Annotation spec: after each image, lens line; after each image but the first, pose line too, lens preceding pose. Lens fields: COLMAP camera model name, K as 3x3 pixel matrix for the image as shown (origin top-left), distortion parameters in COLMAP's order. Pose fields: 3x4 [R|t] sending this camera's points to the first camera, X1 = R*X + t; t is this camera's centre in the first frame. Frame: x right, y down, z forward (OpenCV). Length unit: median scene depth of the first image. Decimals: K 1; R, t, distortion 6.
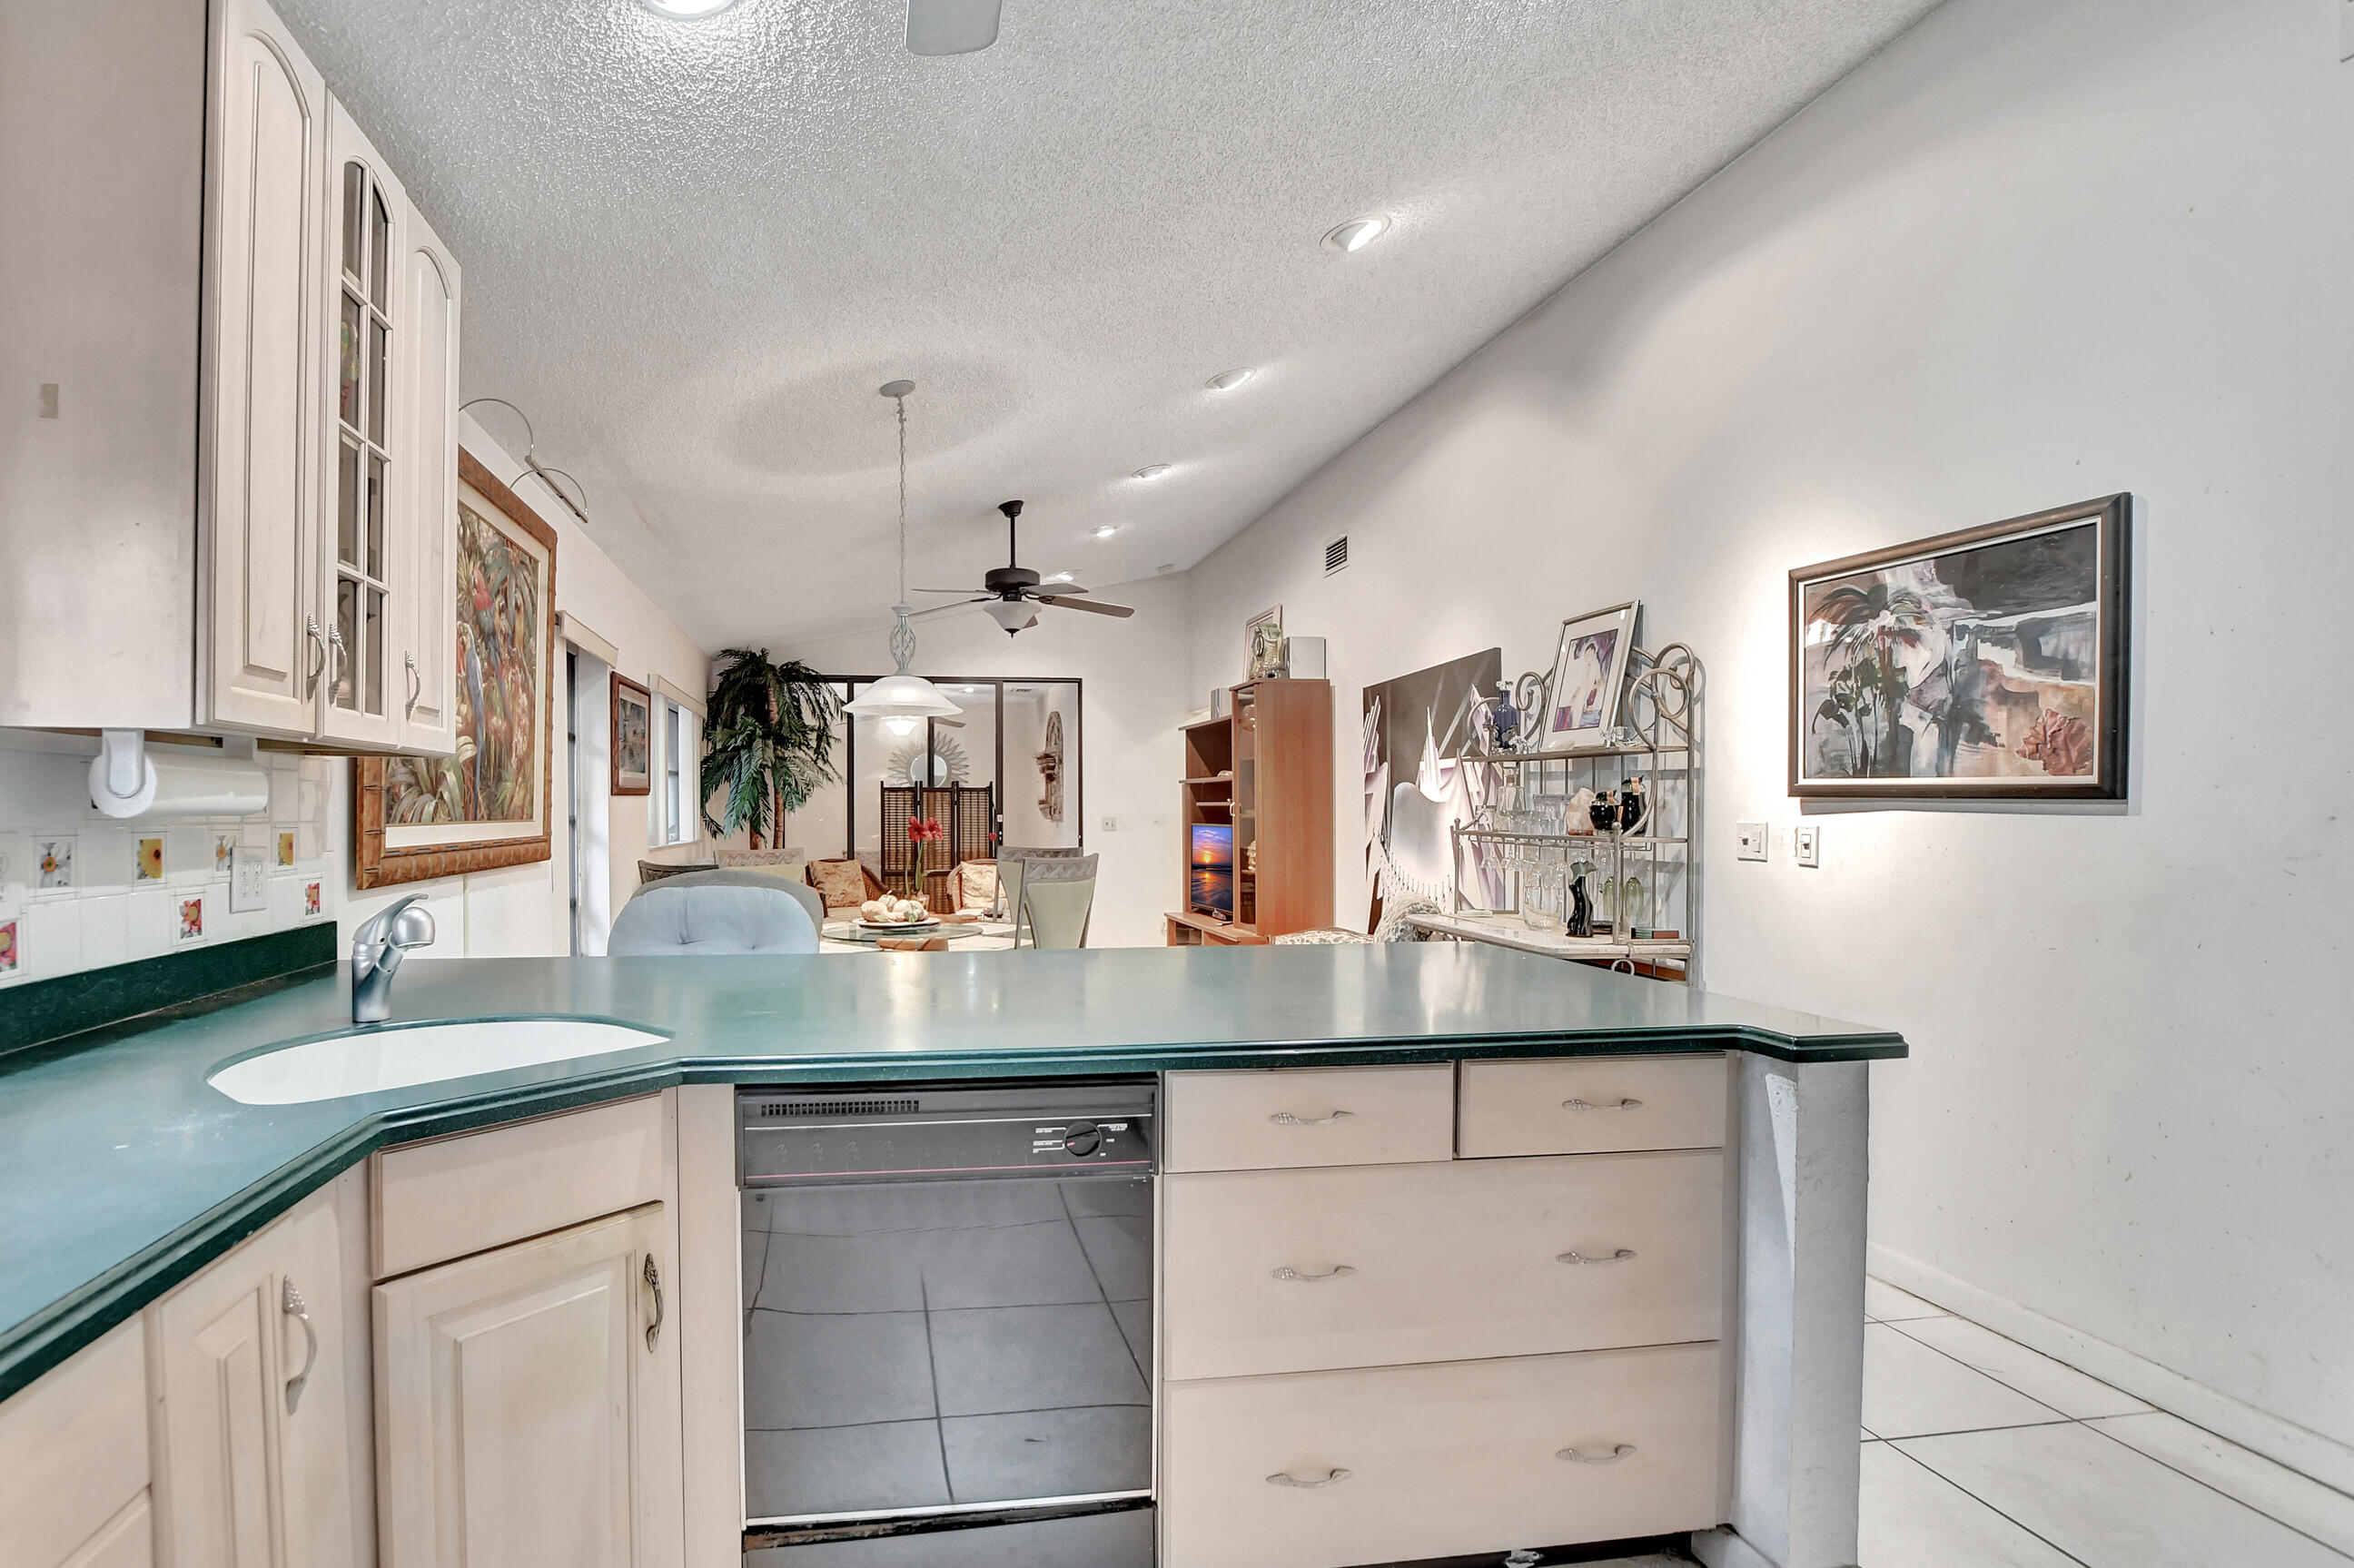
lens RADIAL K [[1100.6, 0, 996.2], [0, 1100.6, 820.4], [0, 0, 1]] dist [-0.002974, -0.000140]
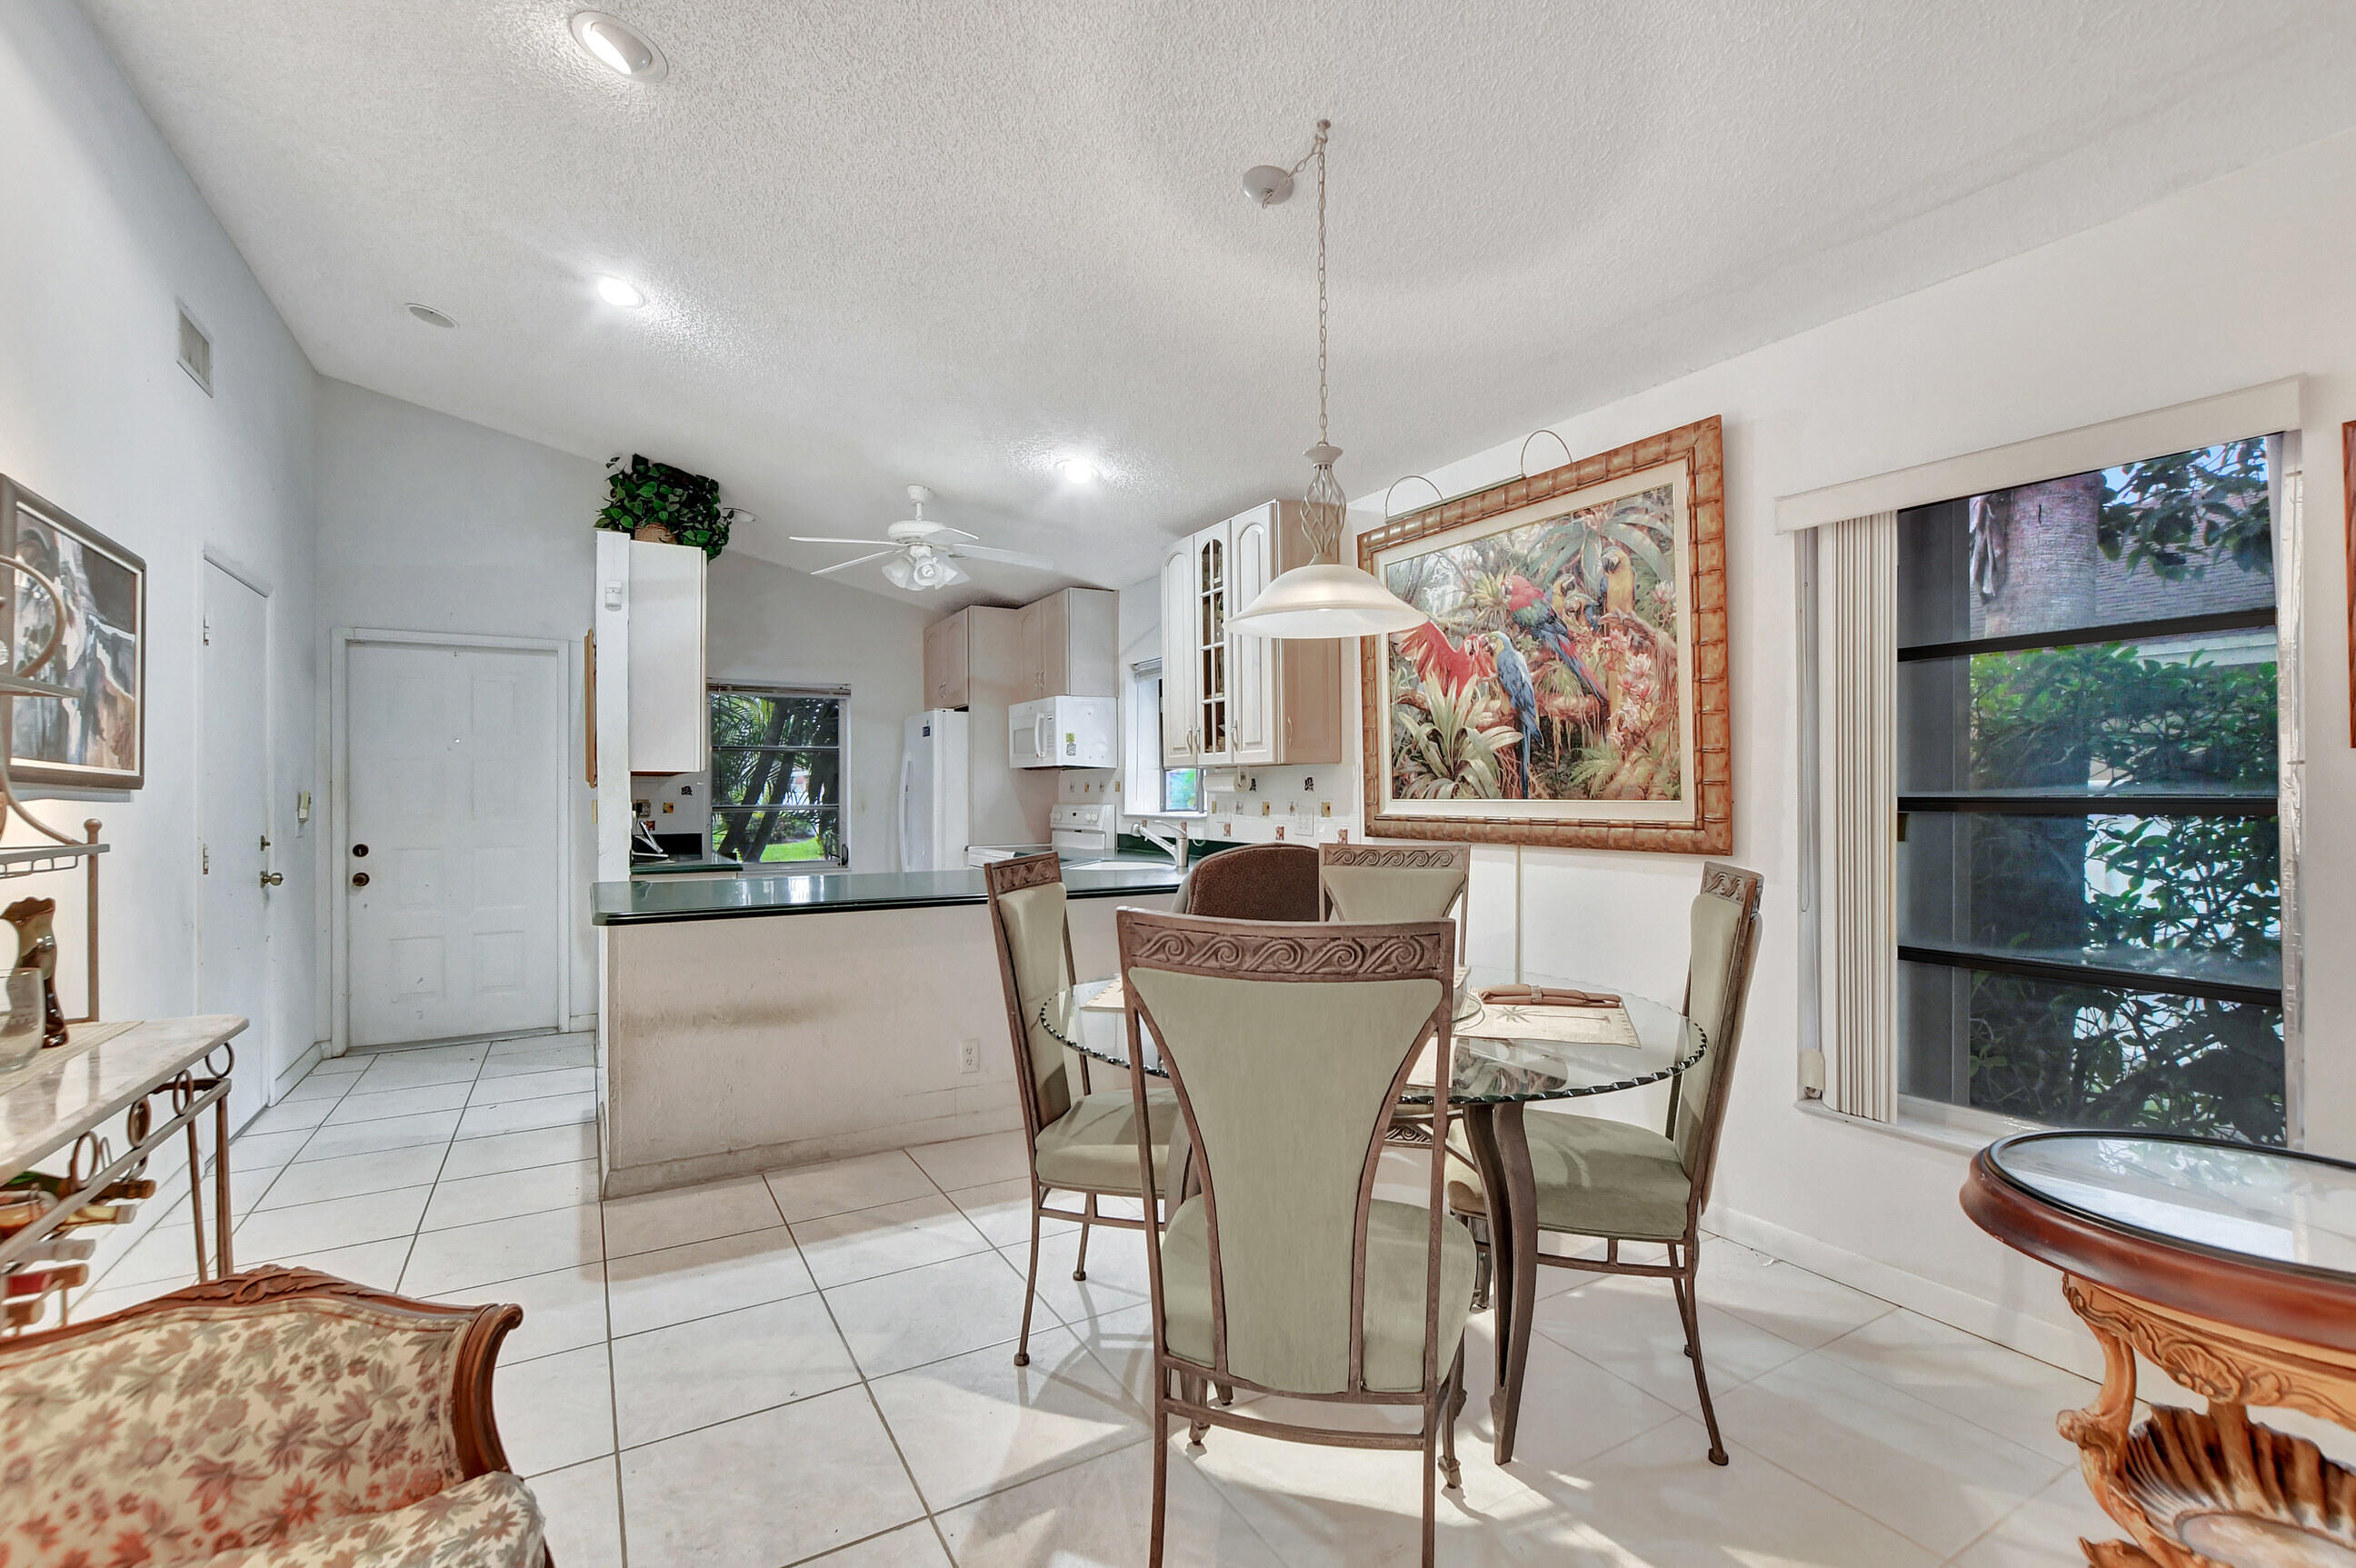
lens RADIAL K [[1039.4, 0, 1178.0], [0, 1039.4, 784.0], [0, 0, 1]] dist [-0.000291, -0.000032]
pose [[-0.919053, 0.002854, -0.394123, 0.149745], [0.002156, 0.999995, 0.002213, -0.010622], [0.394128, 0.001185, -0.919055, 1.055485]]
